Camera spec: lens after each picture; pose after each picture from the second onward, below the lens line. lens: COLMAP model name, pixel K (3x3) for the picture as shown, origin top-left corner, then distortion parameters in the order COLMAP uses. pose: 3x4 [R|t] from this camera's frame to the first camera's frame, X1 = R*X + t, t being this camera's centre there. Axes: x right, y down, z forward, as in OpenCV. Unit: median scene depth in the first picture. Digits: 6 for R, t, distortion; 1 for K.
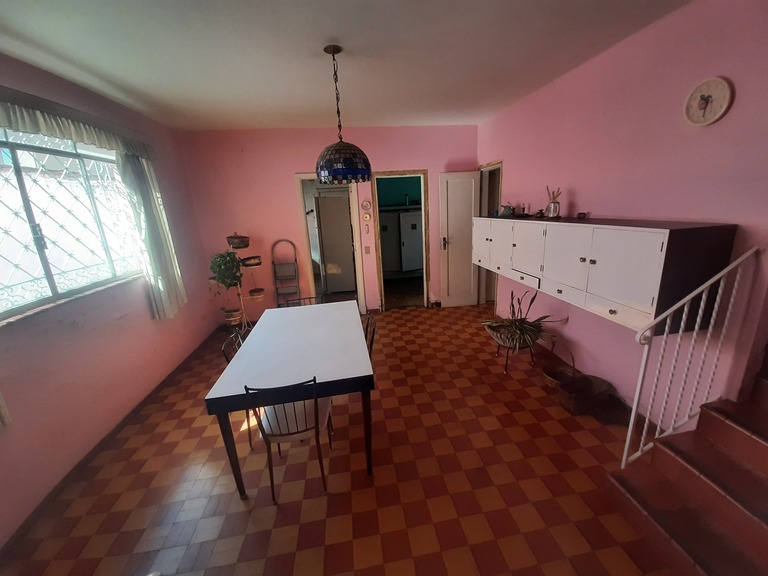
lens RADIAL K [[305.0, 0, 382.1], [0, 305.0, 284.5], [0, 0, 1]] dist [-0.009074, -0.003512]
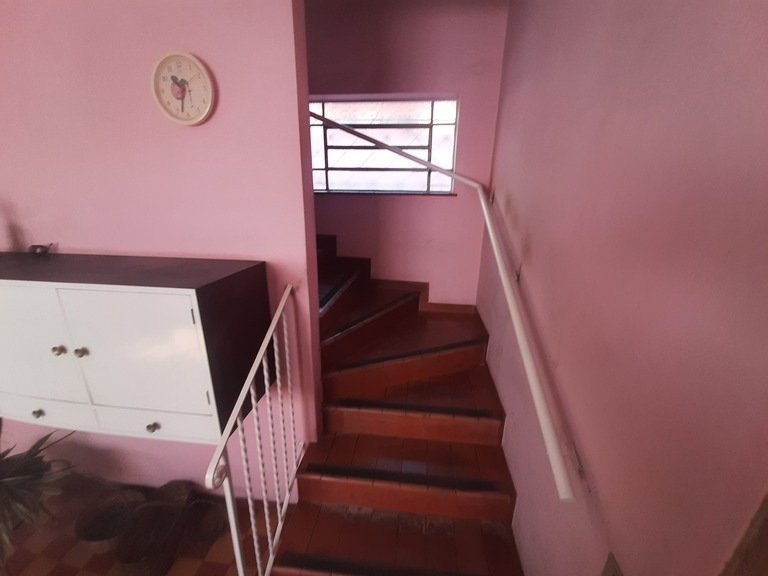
lens RADIAL K [[305.0, 0, 394.4], [0, 305.0, 279.4], [0, 0, 1]] dist [-0.009074, -0.003512]
pose [[0.223144, -0.212902, 0.951252, 0.430028], [0.223004, 0.961127, 0.162800, -0.188892], [-0.948934, 0.175805, 0.261948, 0.418550]]
